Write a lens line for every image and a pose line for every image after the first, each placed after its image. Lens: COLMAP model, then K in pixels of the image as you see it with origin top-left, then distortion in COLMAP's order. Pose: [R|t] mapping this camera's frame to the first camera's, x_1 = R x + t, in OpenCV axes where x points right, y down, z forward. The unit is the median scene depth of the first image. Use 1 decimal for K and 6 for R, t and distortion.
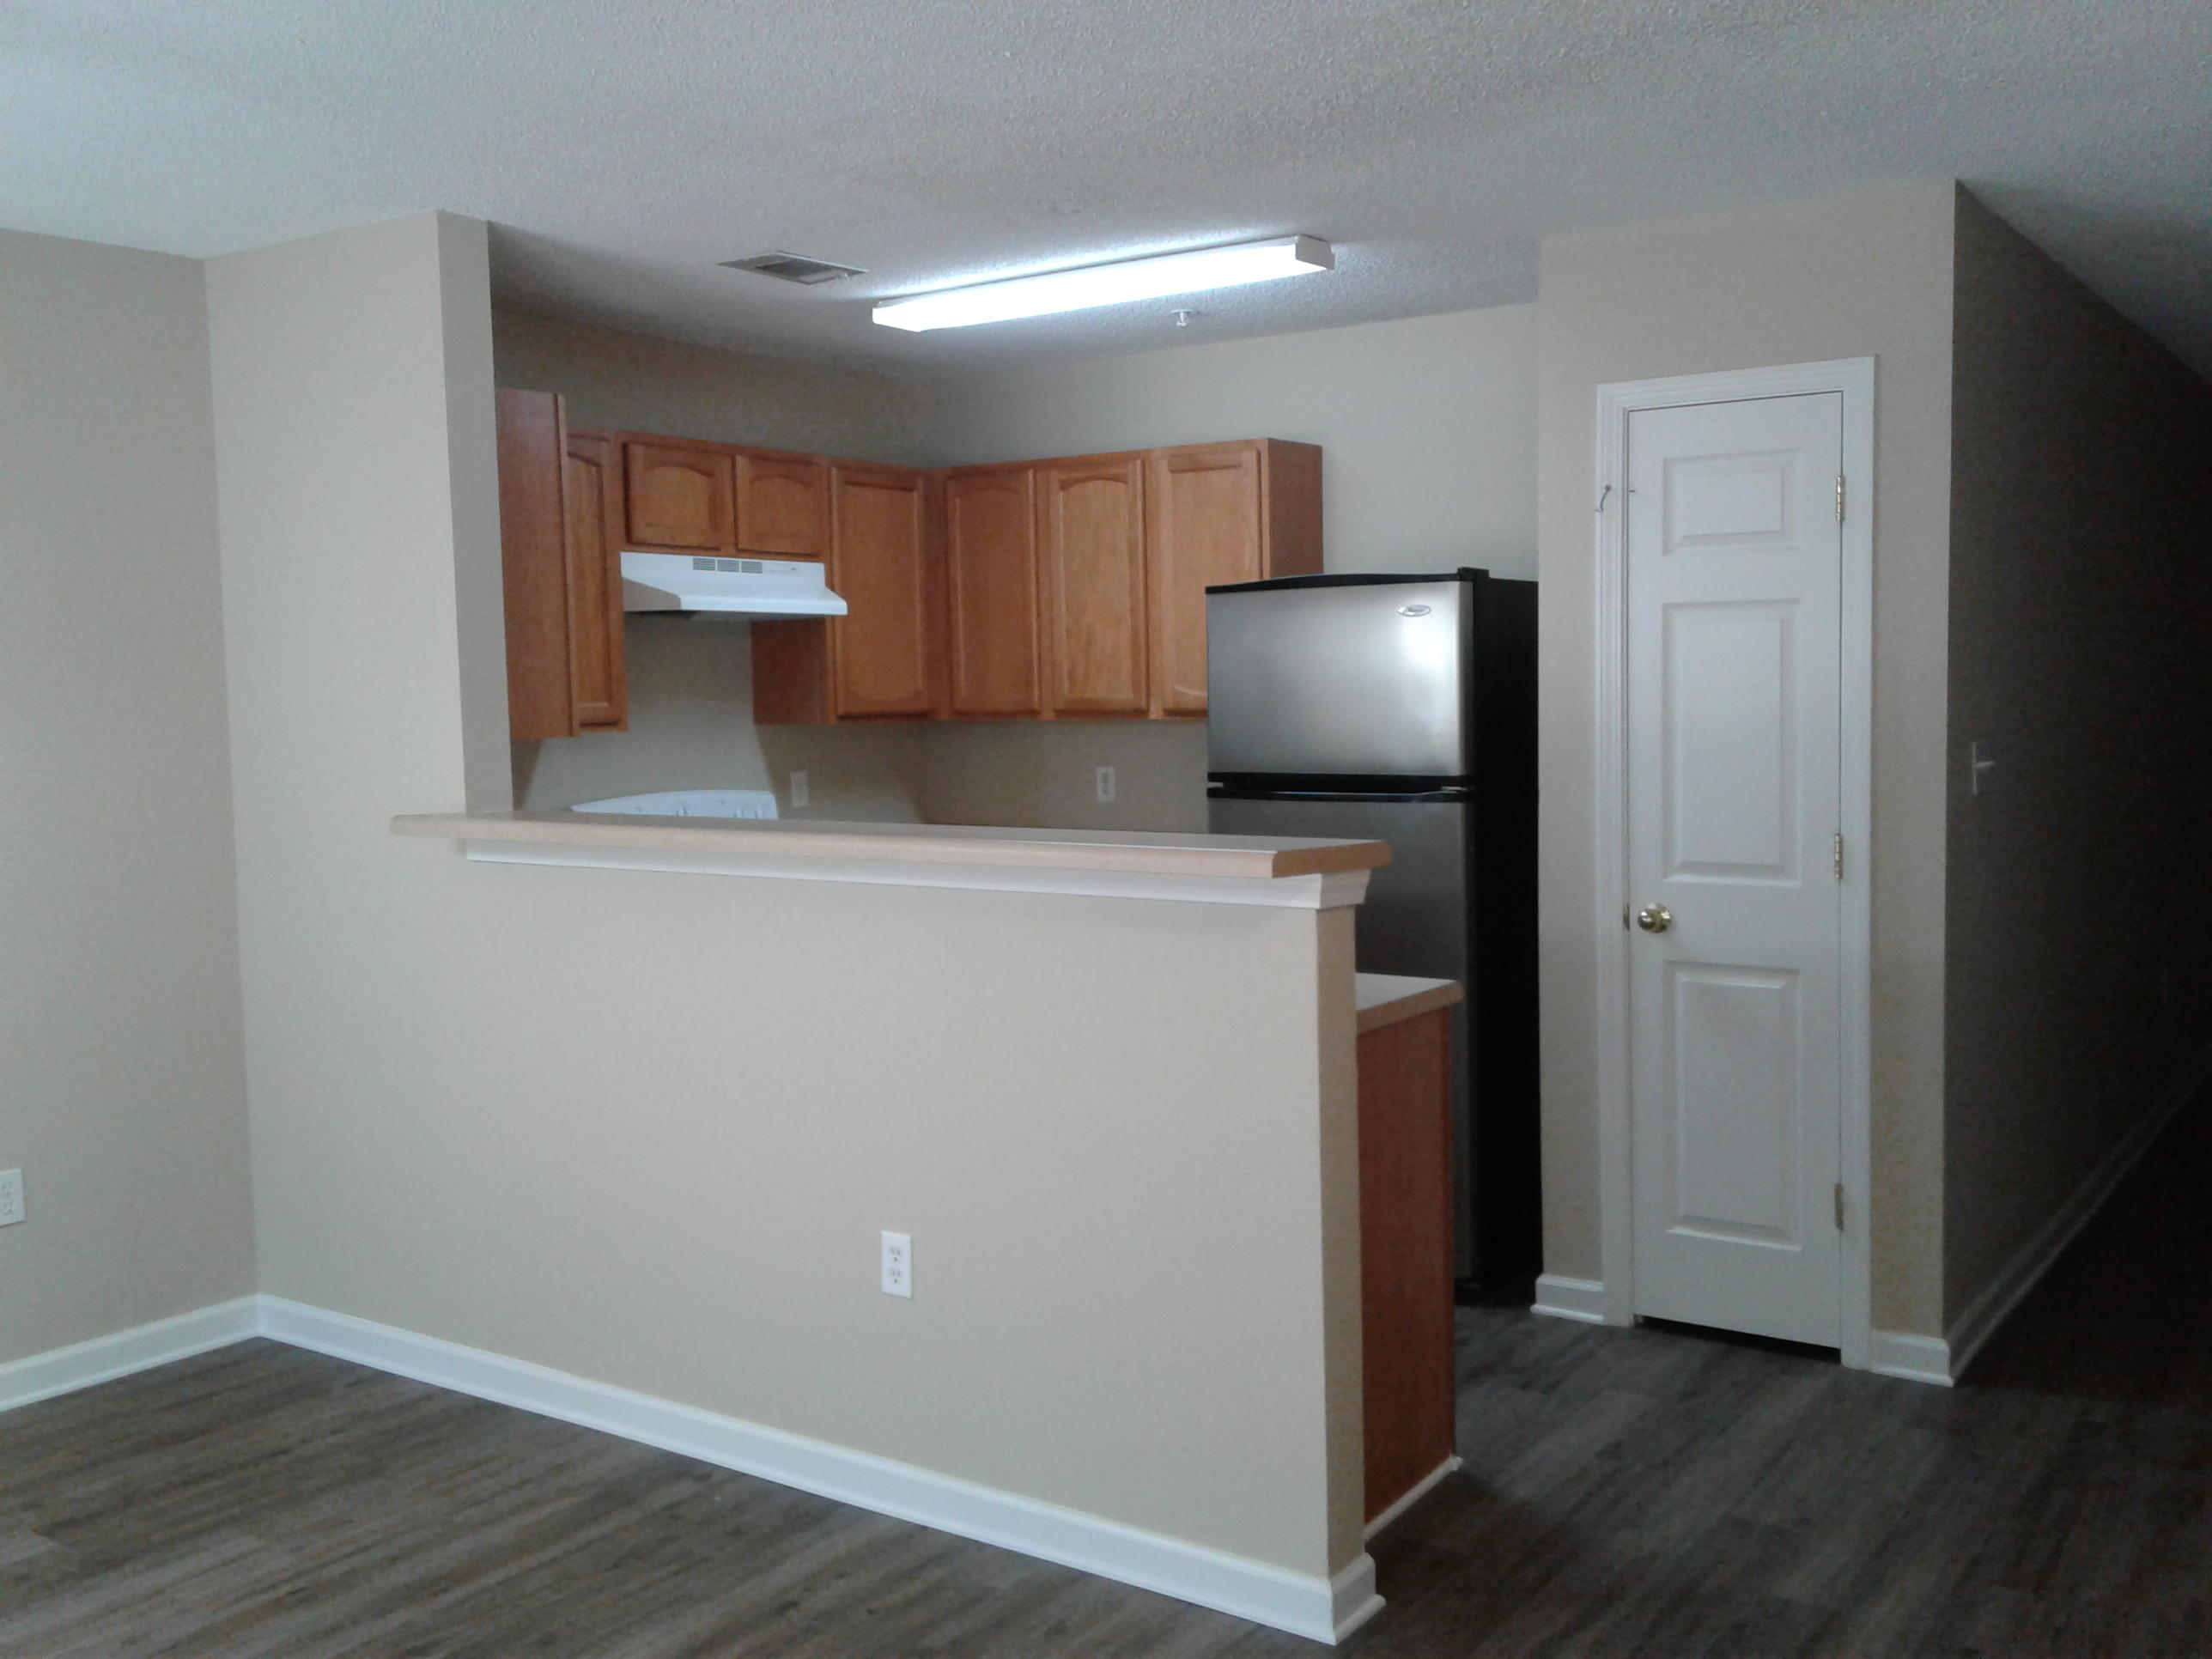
lens RADIAL K [[2062.2, 0, 1106.0], [0, 2062.2, 829.5], [0, 0, 1]] dist [0.006181, -0.037920]
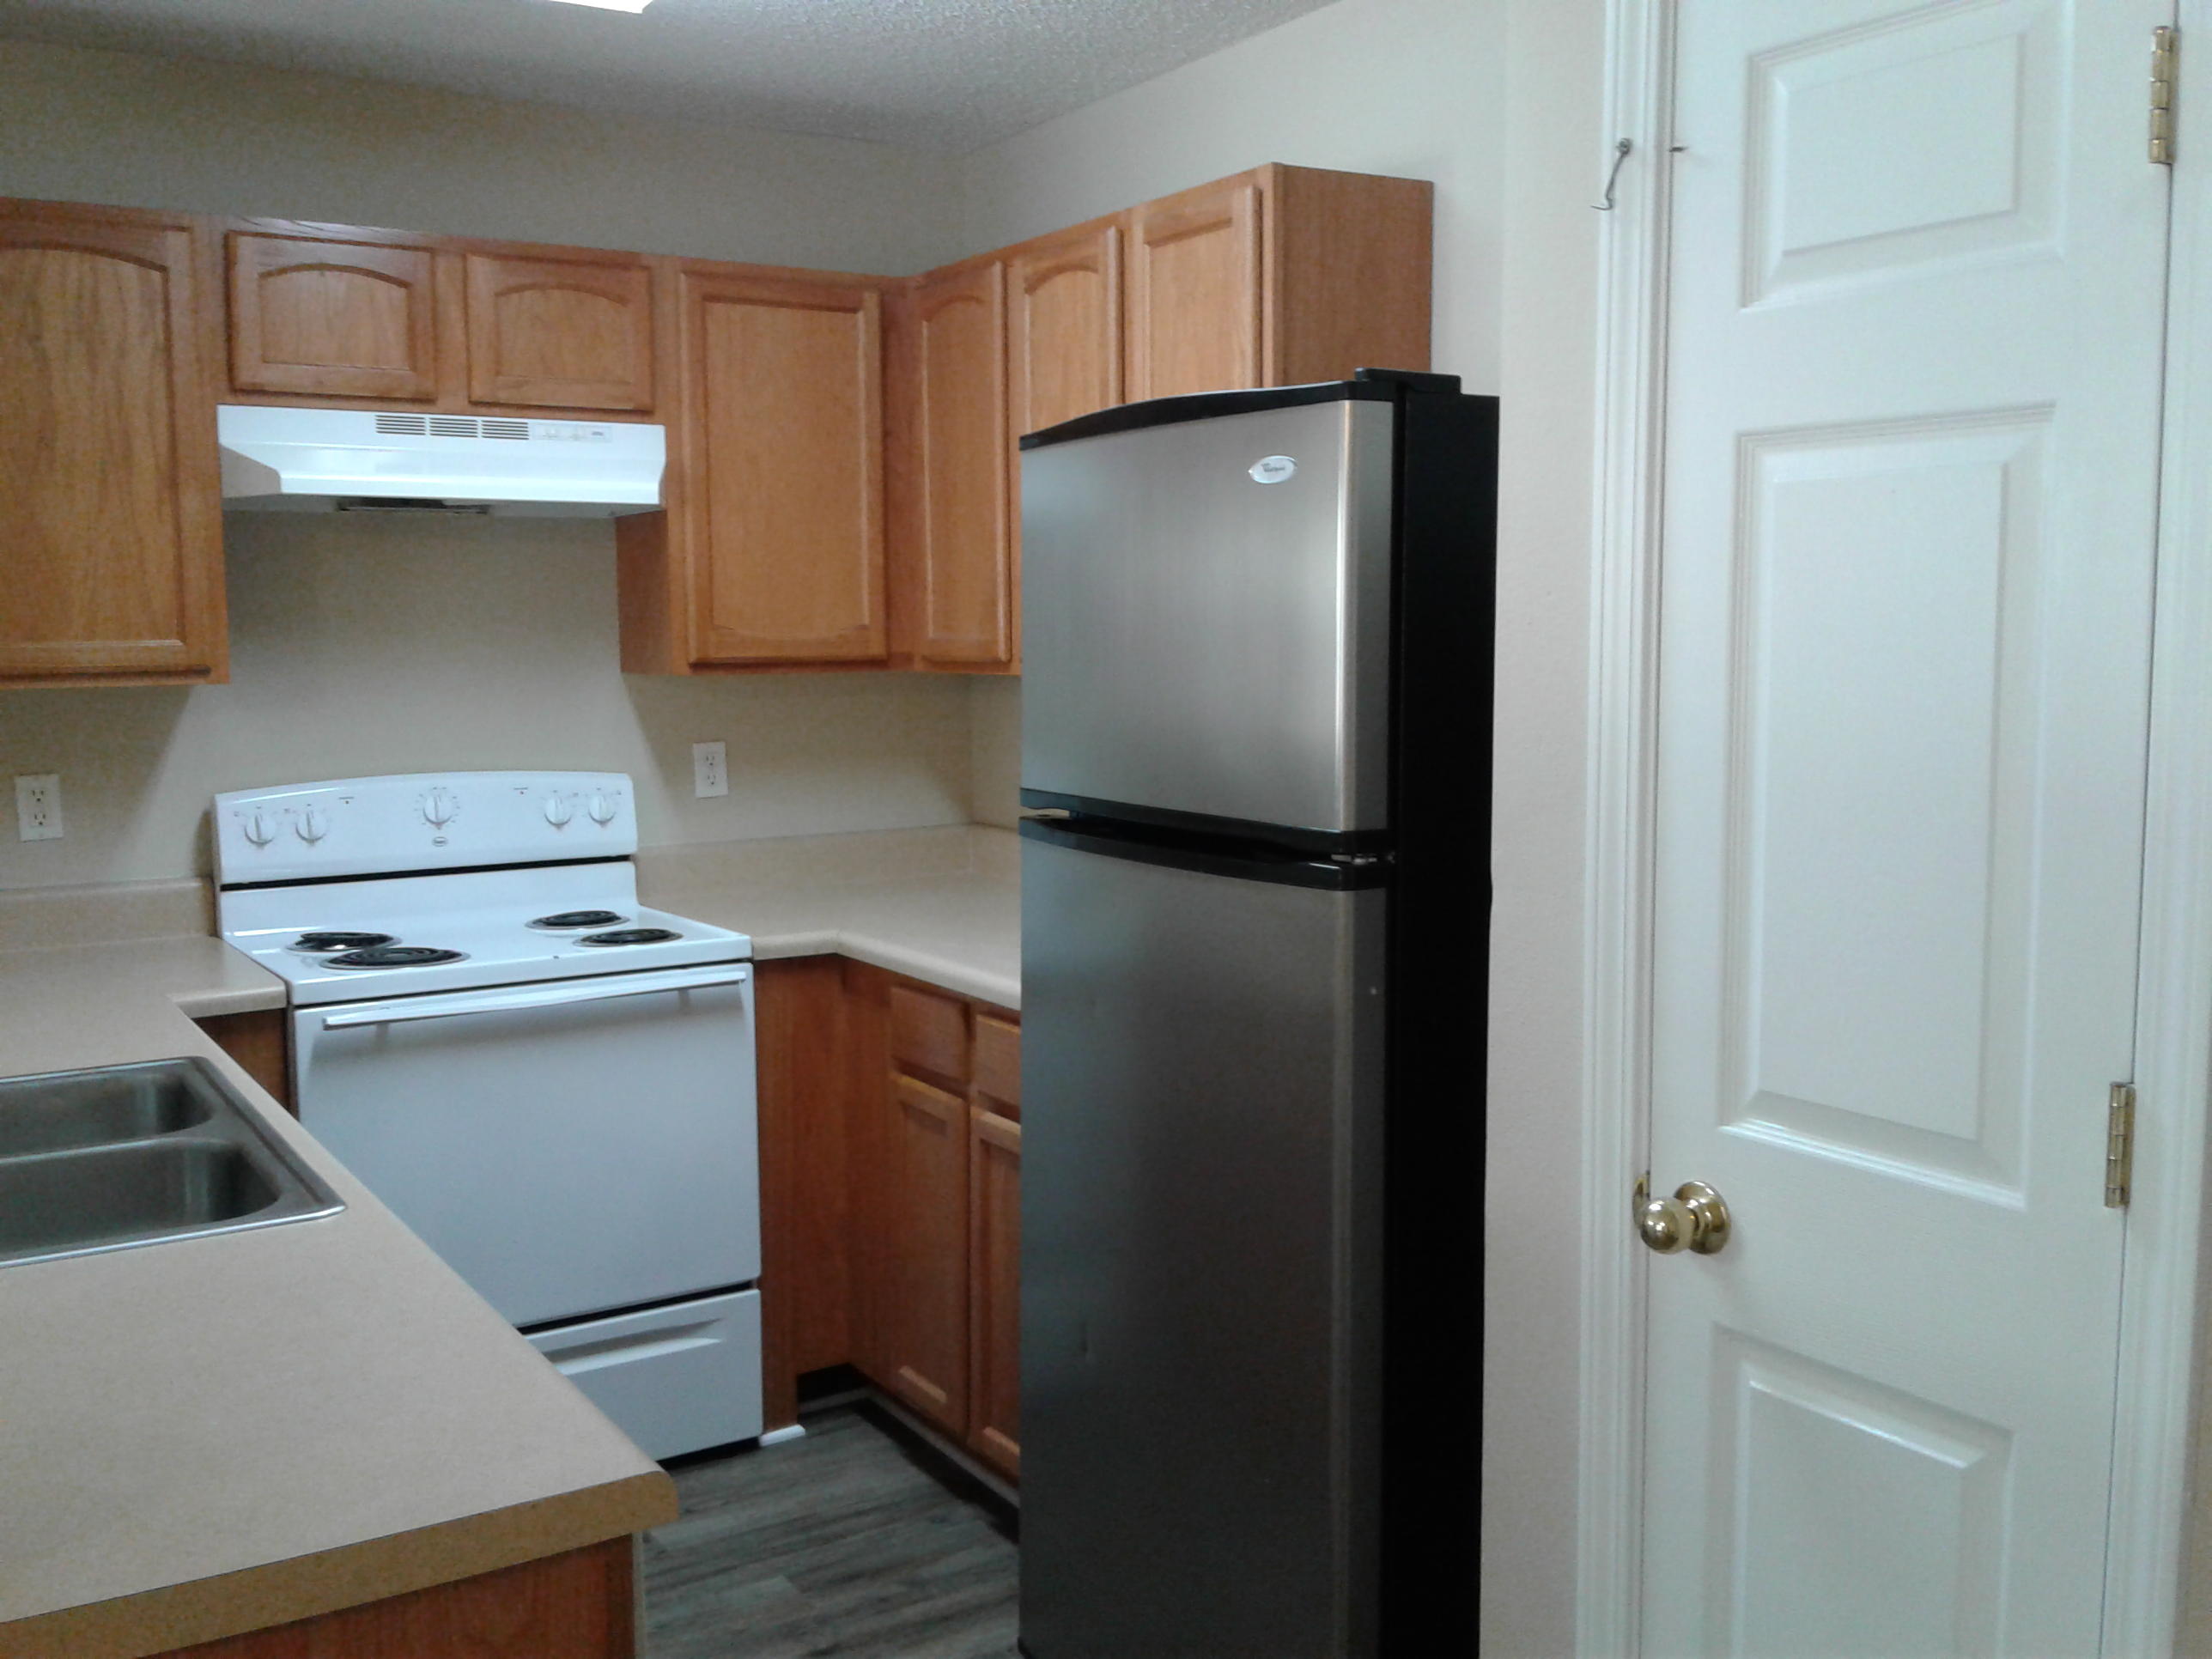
lens RADIAL K [[2074.6, 0, 1052.1], [0, 2074.6, 846.3], [0, 0, 1]] dist [-0.006399, -0.017478]
pose [[0.907024, 0.058805, -0.416952, 0.263305], [-0.040877, 0.997820, 0.051807, -0.037976], [0.419089, -0.029946, 0.907451, 0.481827]]
